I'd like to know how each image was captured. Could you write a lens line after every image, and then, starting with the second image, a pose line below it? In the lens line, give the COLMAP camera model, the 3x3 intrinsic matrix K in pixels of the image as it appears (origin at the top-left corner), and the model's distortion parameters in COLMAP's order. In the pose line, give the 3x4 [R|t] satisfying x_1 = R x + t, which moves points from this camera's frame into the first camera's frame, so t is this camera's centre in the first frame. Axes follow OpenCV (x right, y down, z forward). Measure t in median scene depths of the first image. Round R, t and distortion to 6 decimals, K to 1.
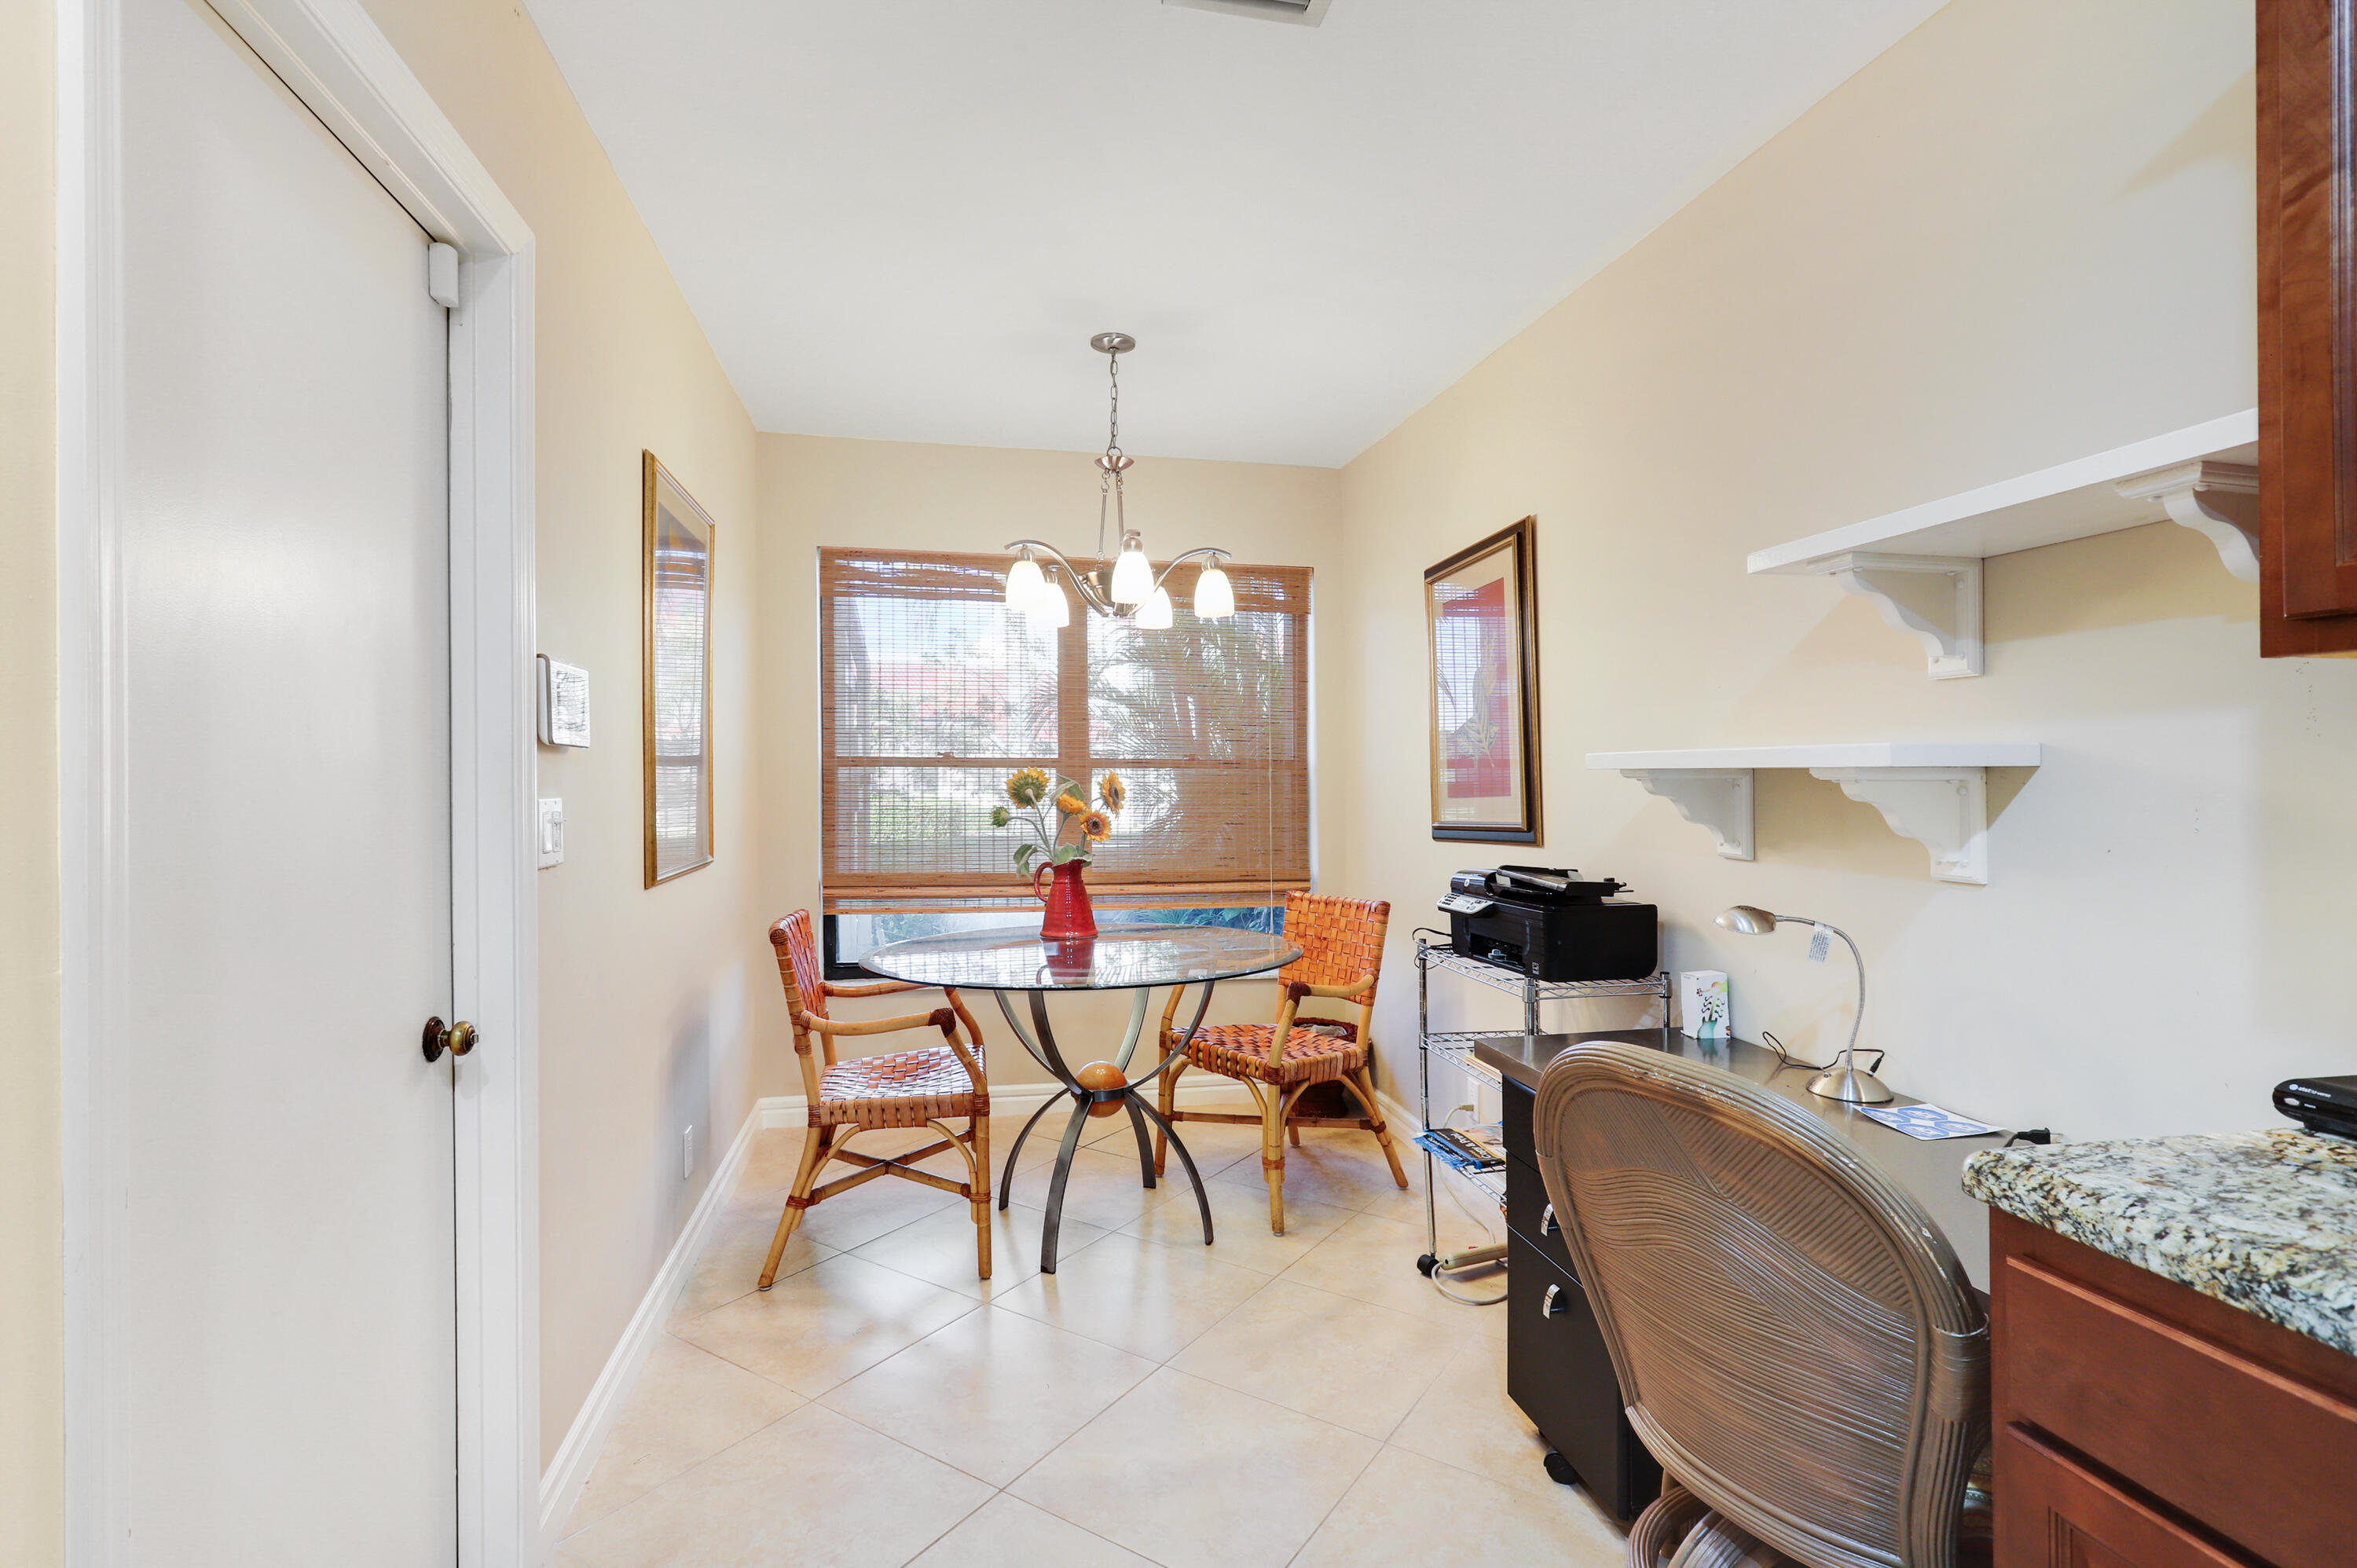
lens RADIAL K [[1131.7, 0, 1173.0], [0, 1131.7, 775.0], [0, 0, 1]] dist [0.005414, 0.001523]
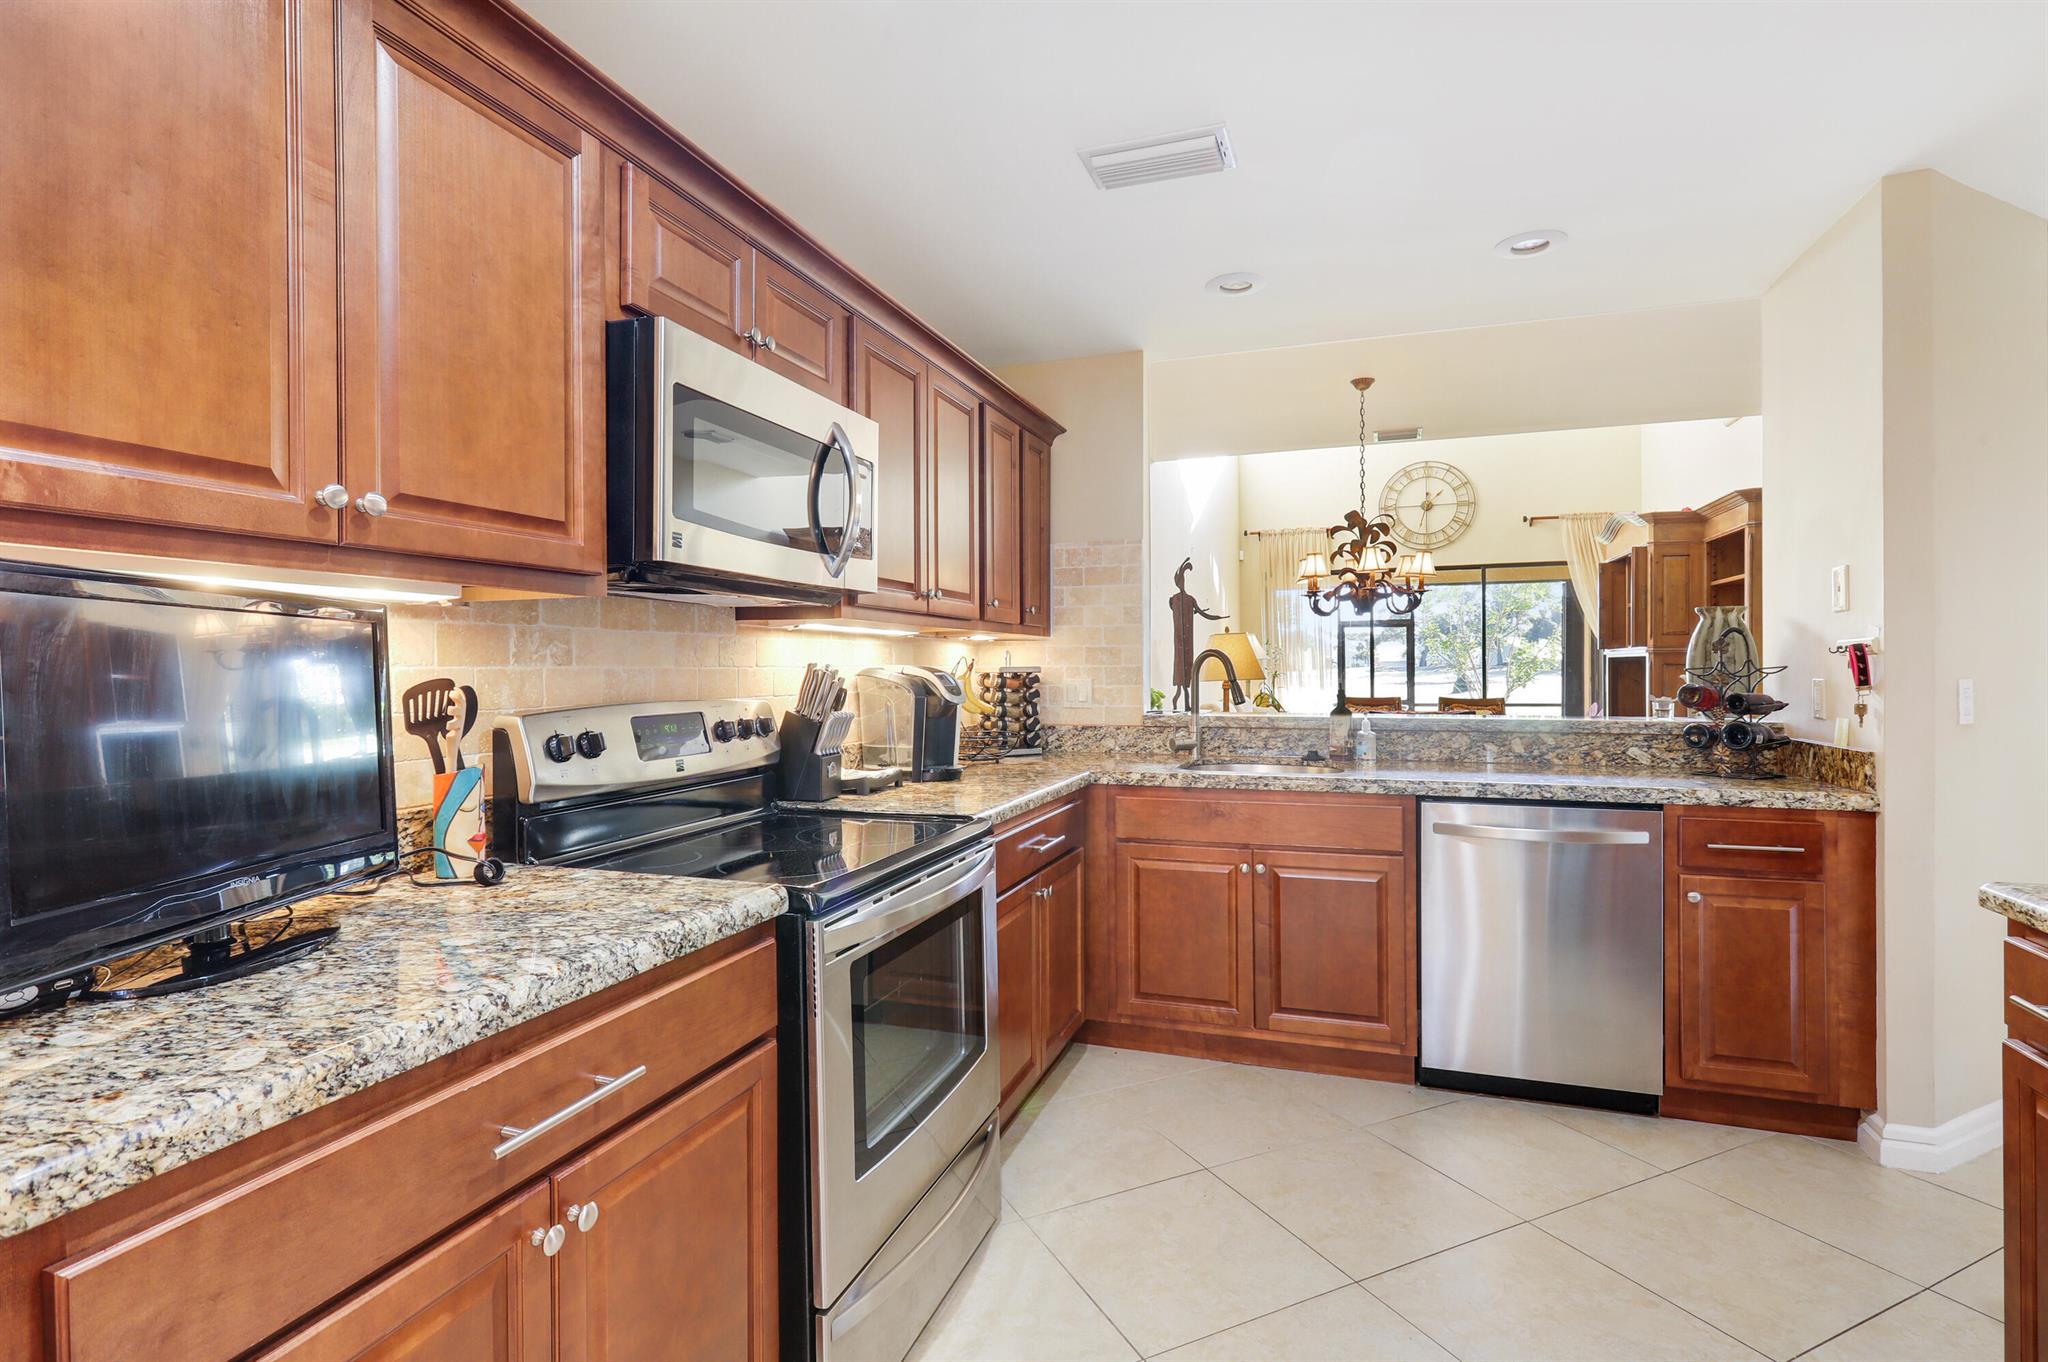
lens RADIAL K [[983.4, 0, 1004.3], [0, 983.4, 661.8], [0, 0, 1]] dist [0.005414, 0.001523]
pose [[-0.849082, 0.002382, 0.528256, -0.109185], [0.000410, 0.999993, -0.003851, -0.000005], [-0.528261, -0.003053, -0.849077, 0.696214]]
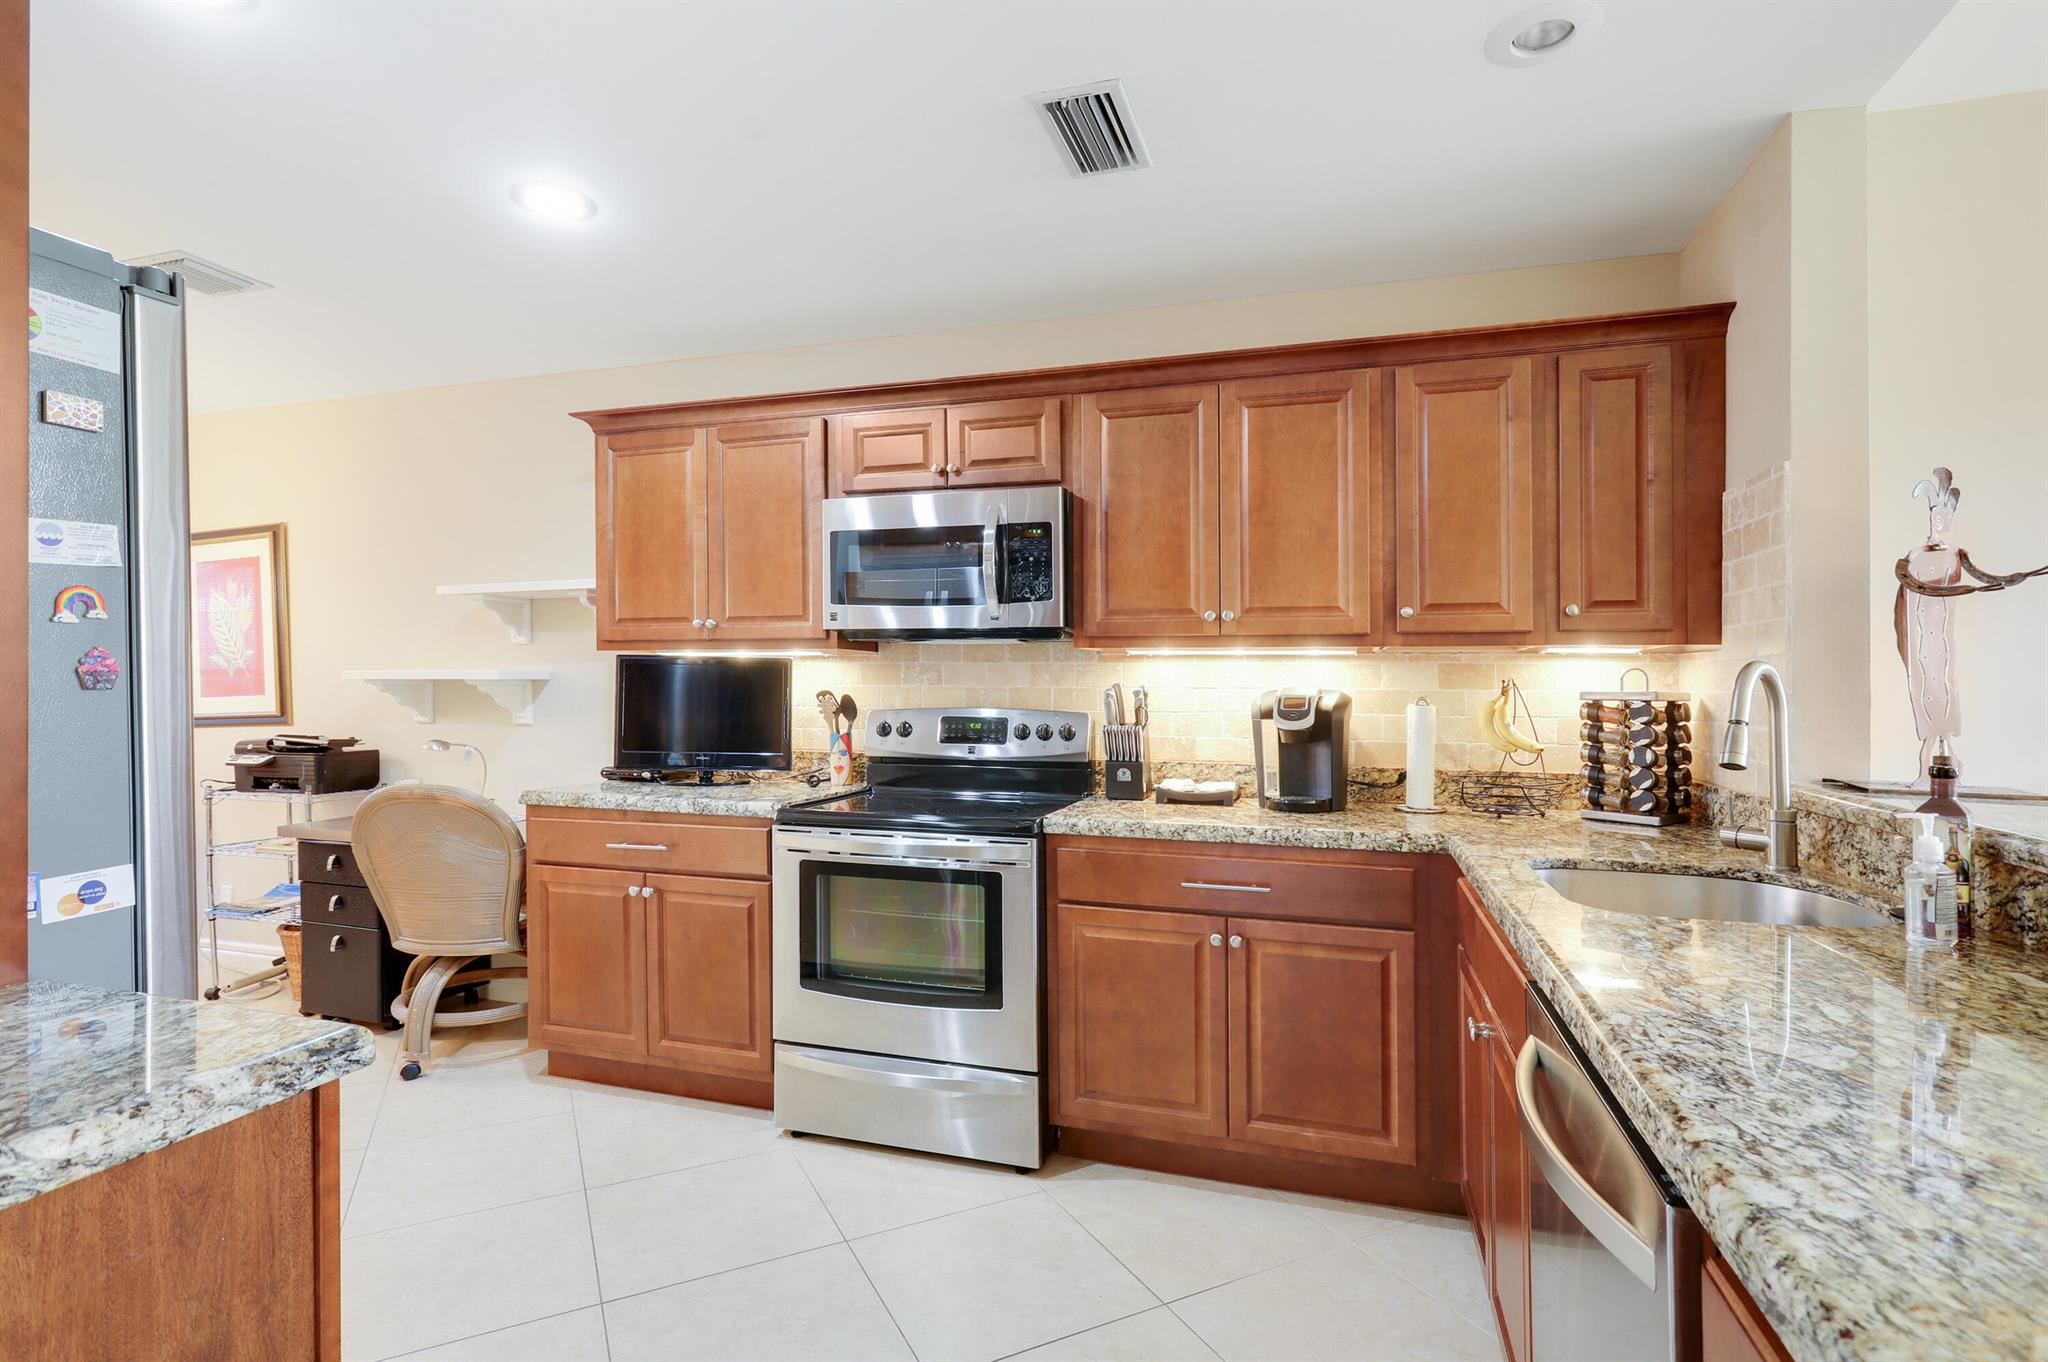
lens RADIAL K [[983.4, 0, 1016.3], [0, 983.4, 688.3], [0, 0, 1]] dist [0.005414, 0.001523]
pose [[0.490853, -0.003019, 0.871237, -0.687656], [-0.004826, 0.999969, 0.006183, -0.006592], [-0.871229, -0.007239, 0.490824, -1.047112]]
